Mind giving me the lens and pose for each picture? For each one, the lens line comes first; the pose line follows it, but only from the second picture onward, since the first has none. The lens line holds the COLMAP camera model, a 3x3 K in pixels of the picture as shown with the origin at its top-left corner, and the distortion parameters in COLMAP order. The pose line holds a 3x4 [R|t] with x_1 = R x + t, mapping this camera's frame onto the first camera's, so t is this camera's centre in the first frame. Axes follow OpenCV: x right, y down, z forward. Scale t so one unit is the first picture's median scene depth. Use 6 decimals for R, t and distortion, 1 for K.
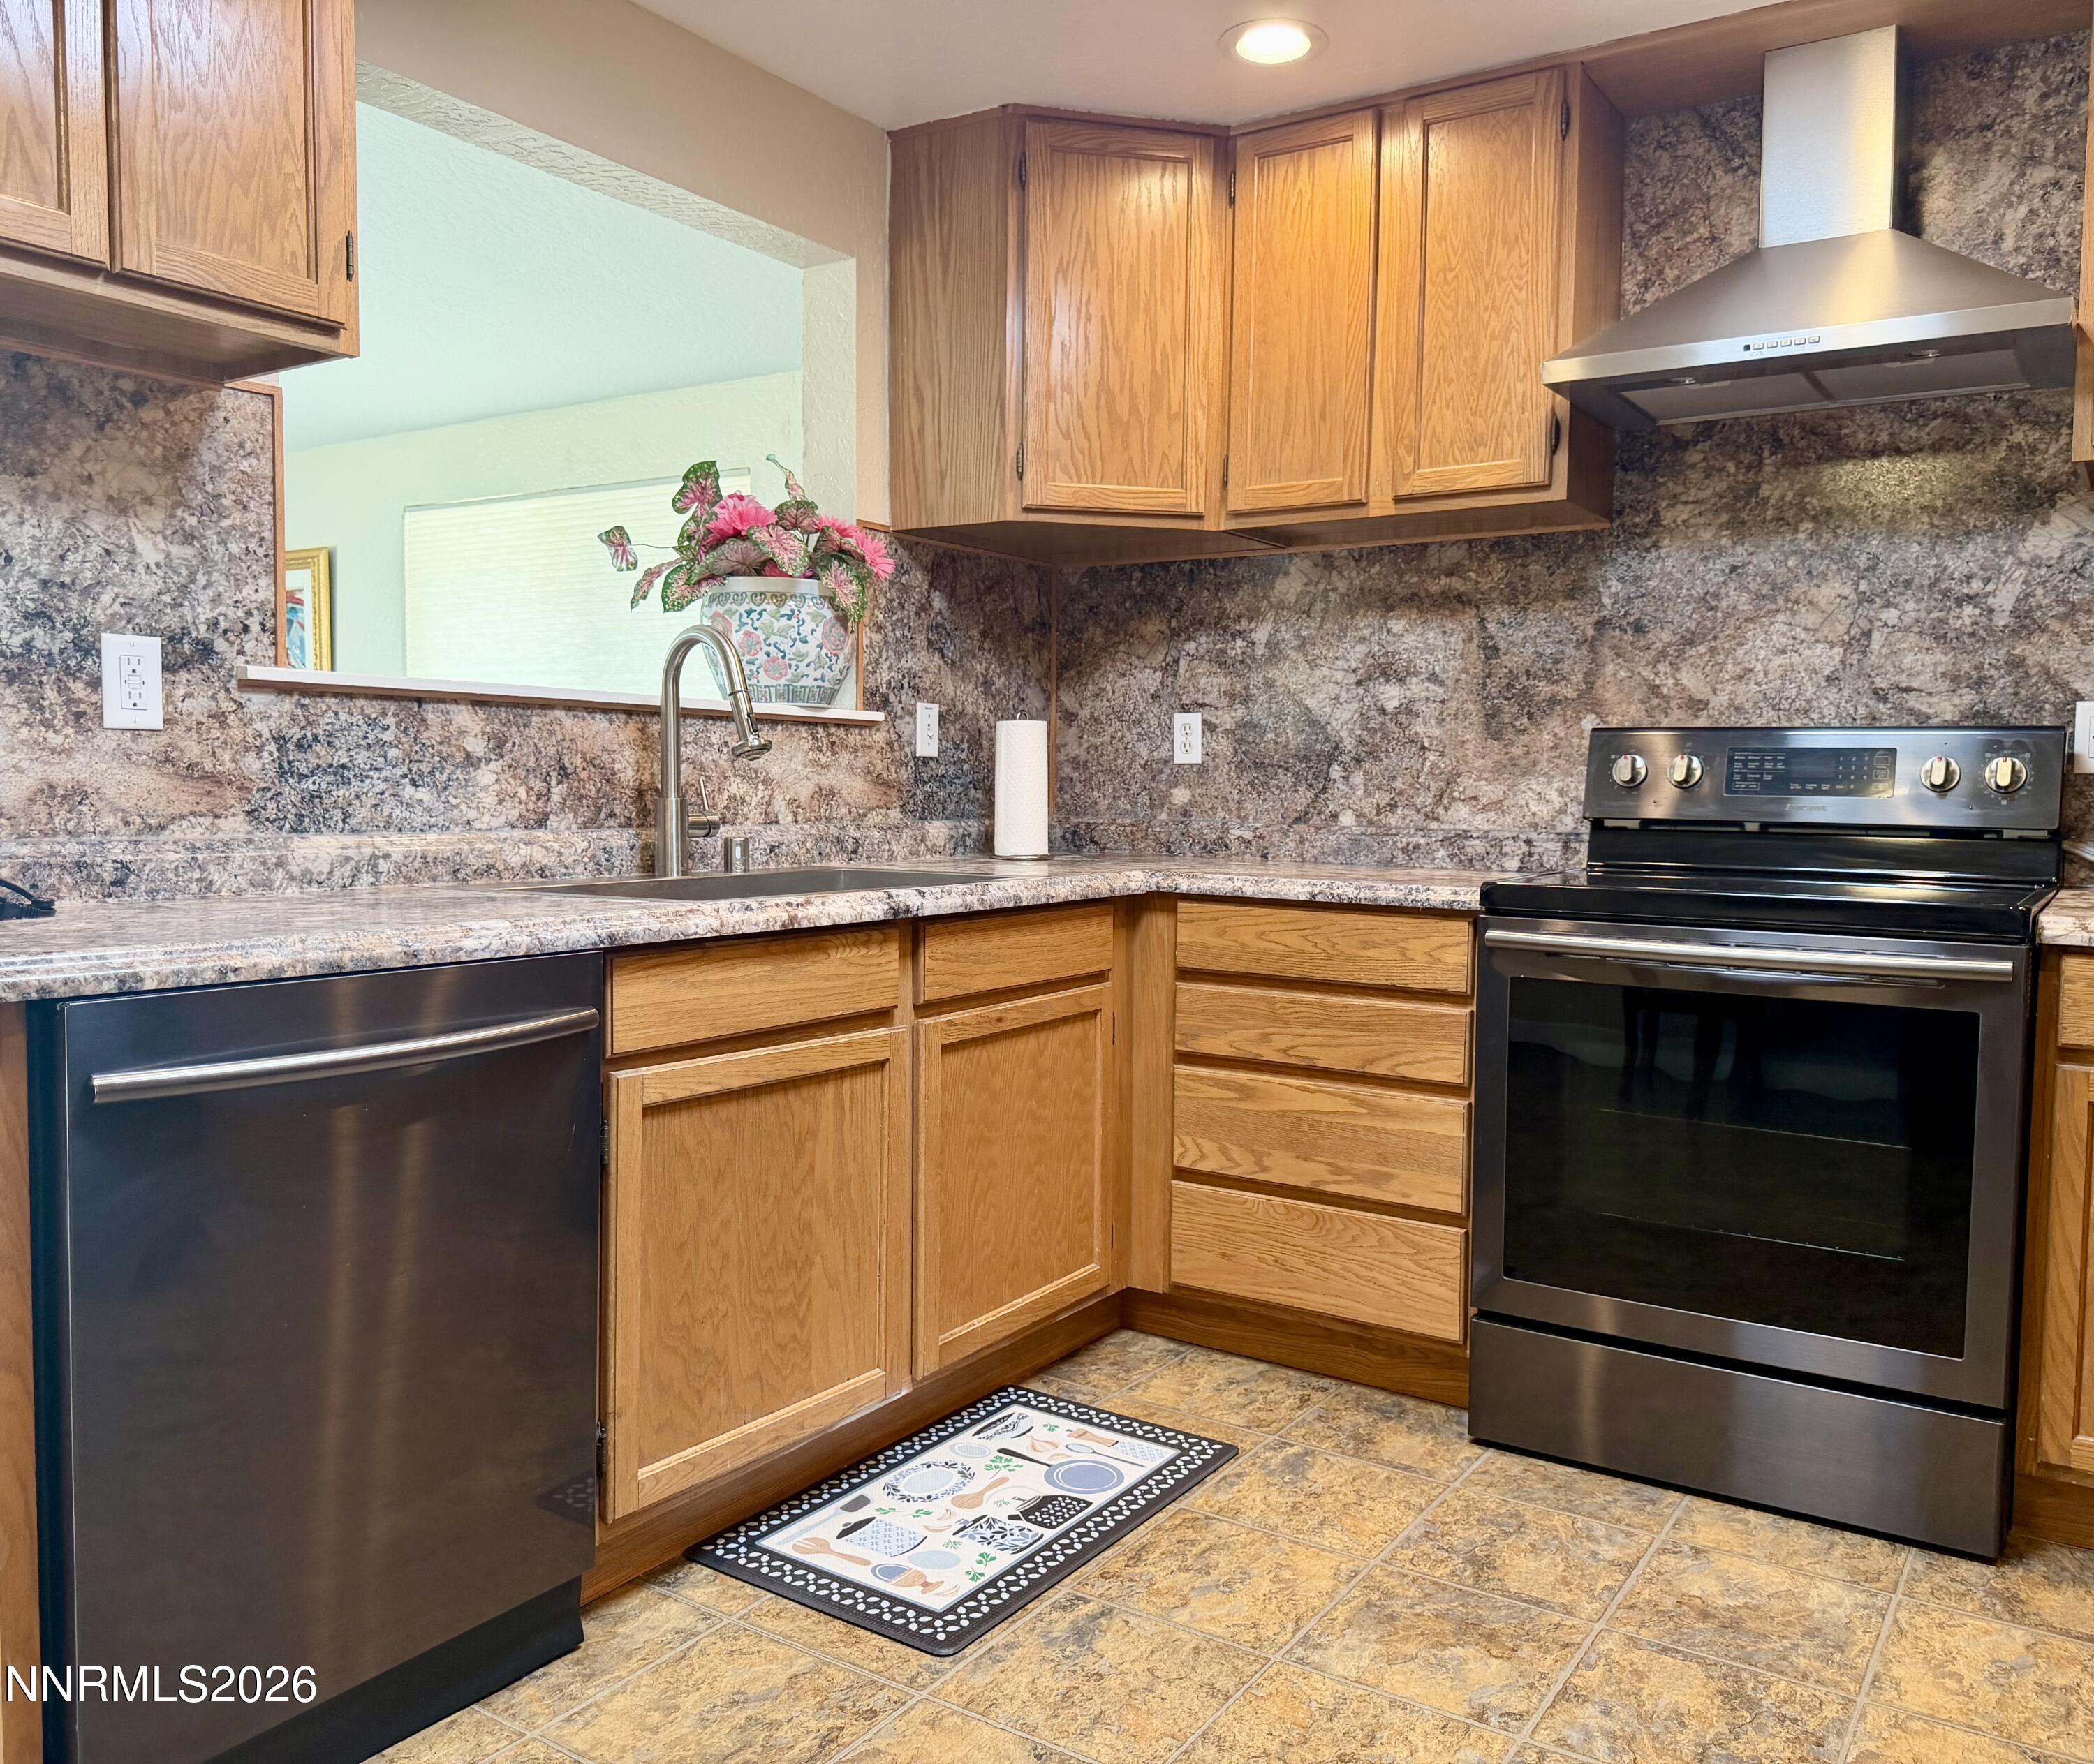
lens RADIAL K [[1655.2, 0, 1093.3], [0, 1655.2, 889.1], [0, 0, 1]] dist [0.140932, -0.288811]
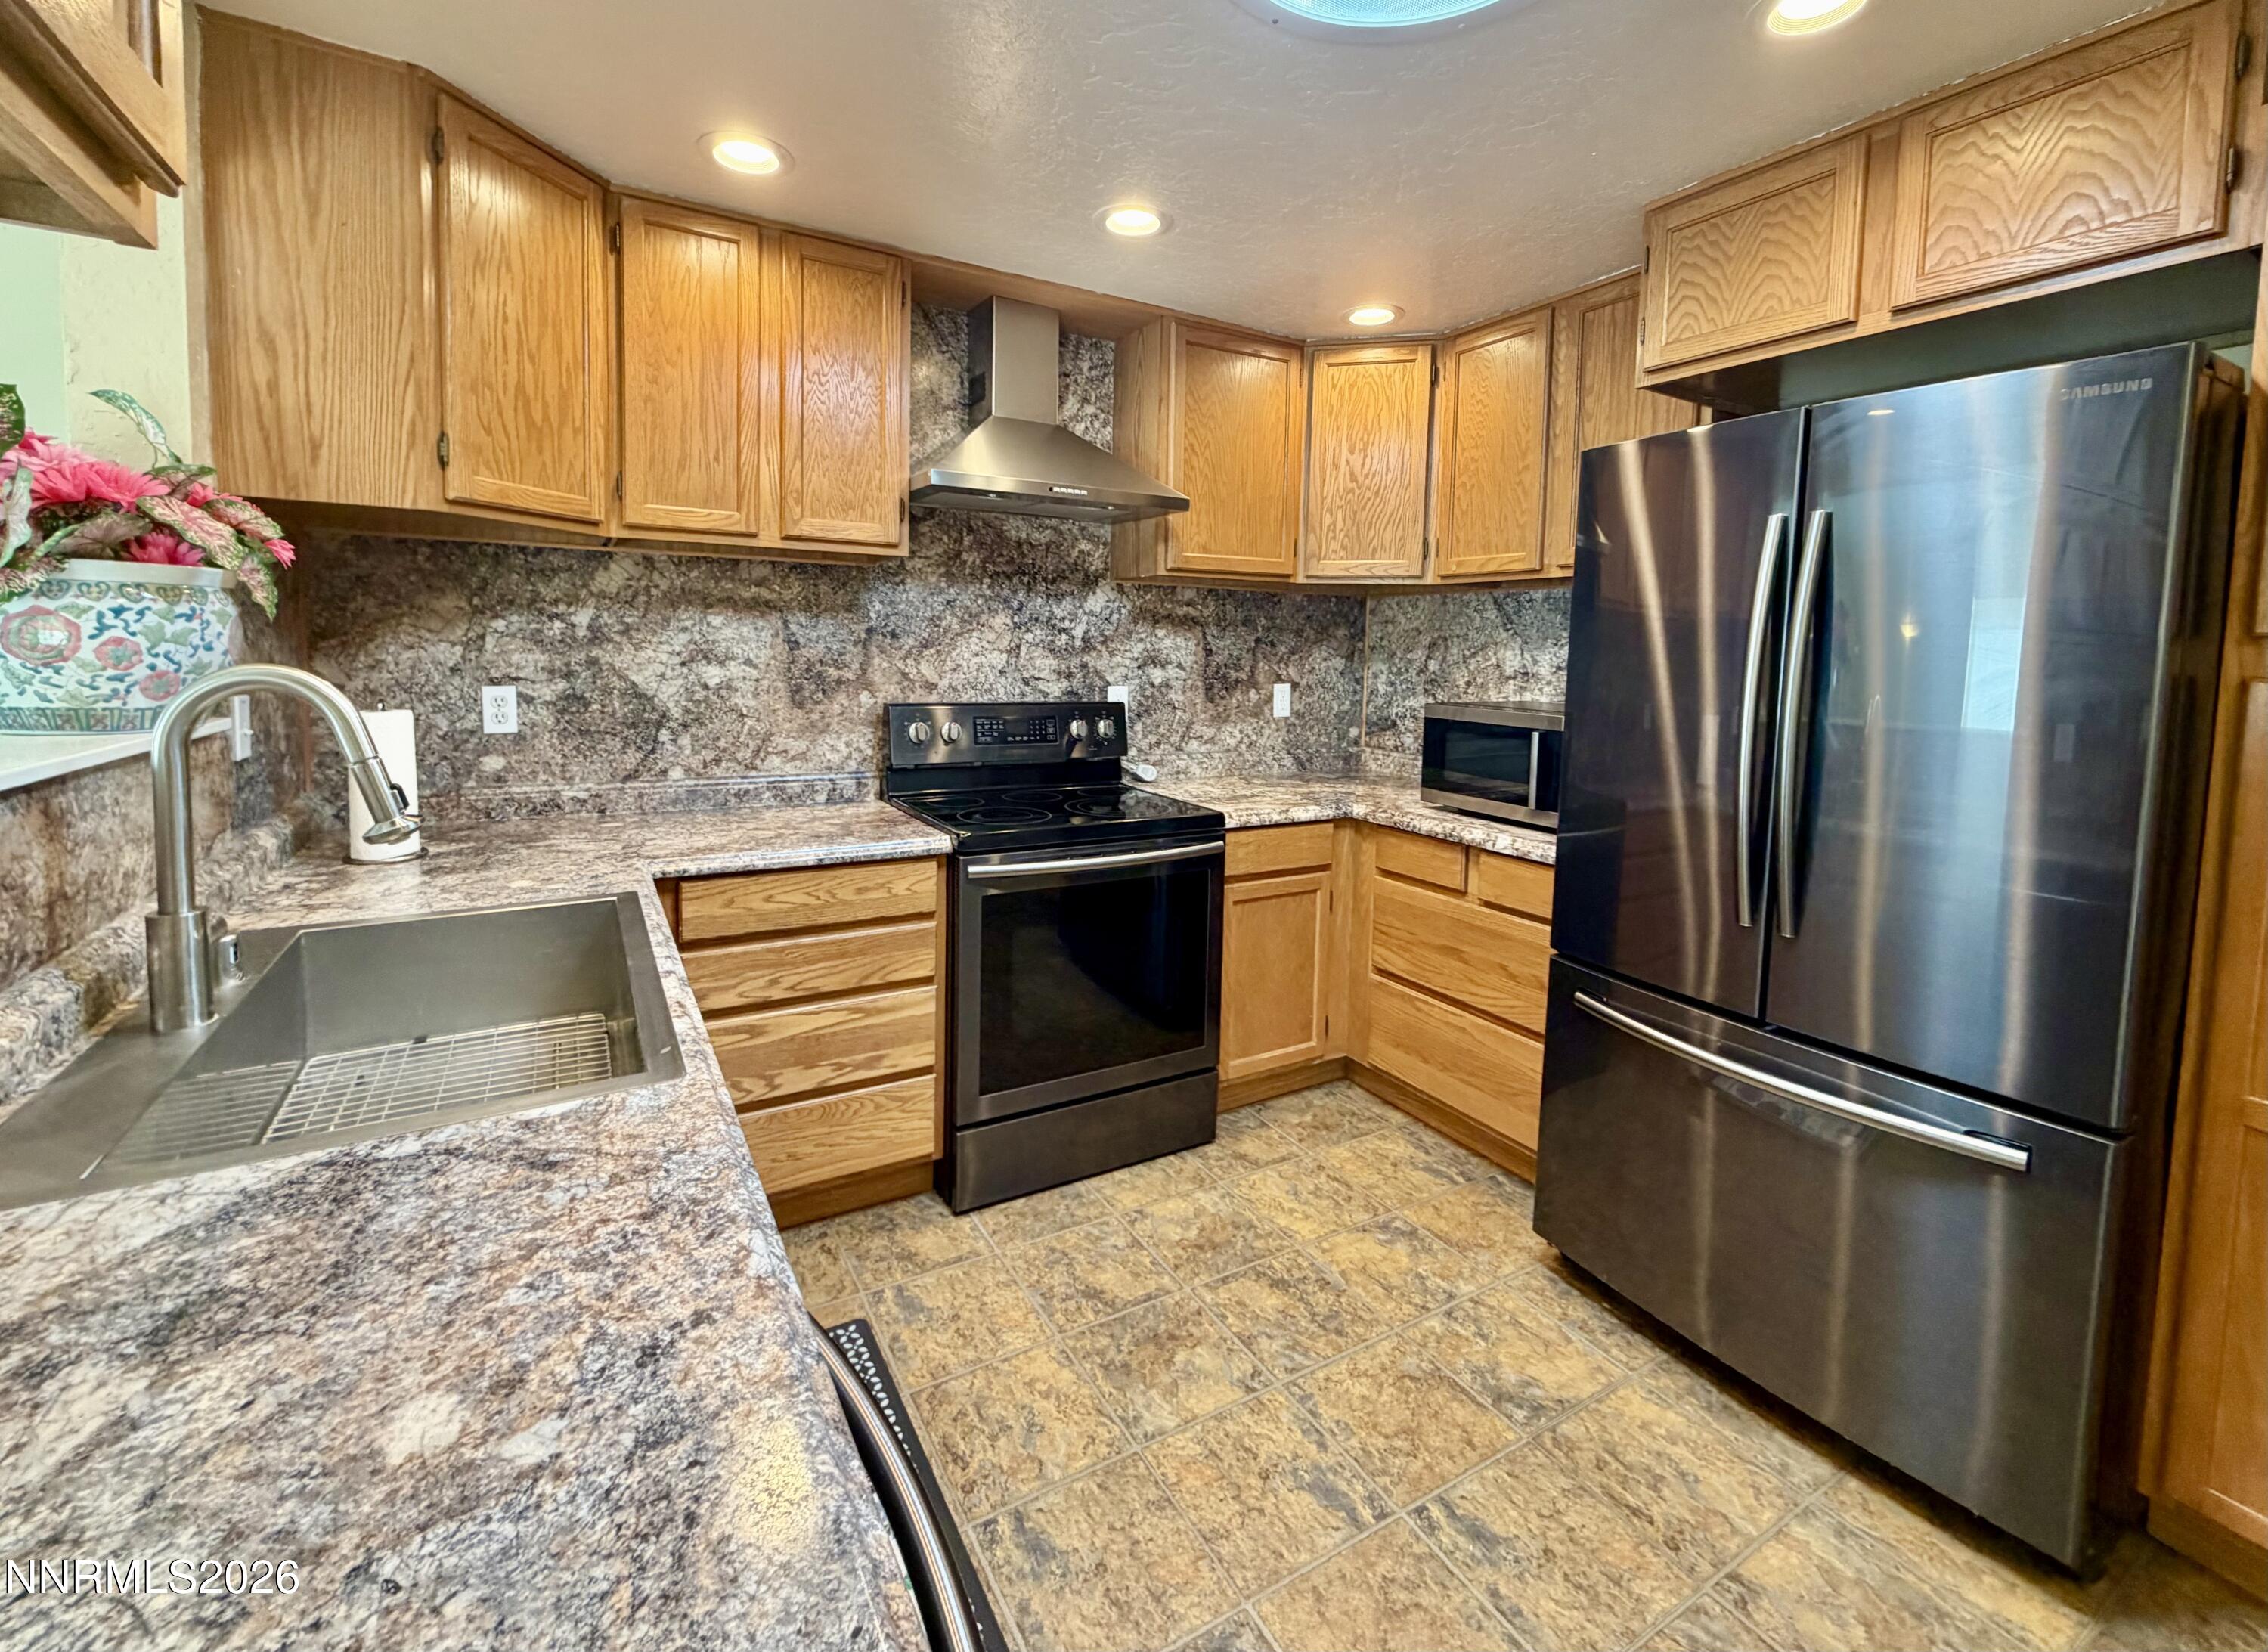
lens RADIAL K [[980.2, 0, 1120.4], [0, 980.2, 711.5], [0, 0, 1]] dist [-0.001872, 0.000422]
pose [[0.455478, -0.062505, 0.888050, -0.388035], [0.038462, 0.997982, 0.050515, -0.128158], [-0.889416, 0.011148, 0.456963, 0.428795]]
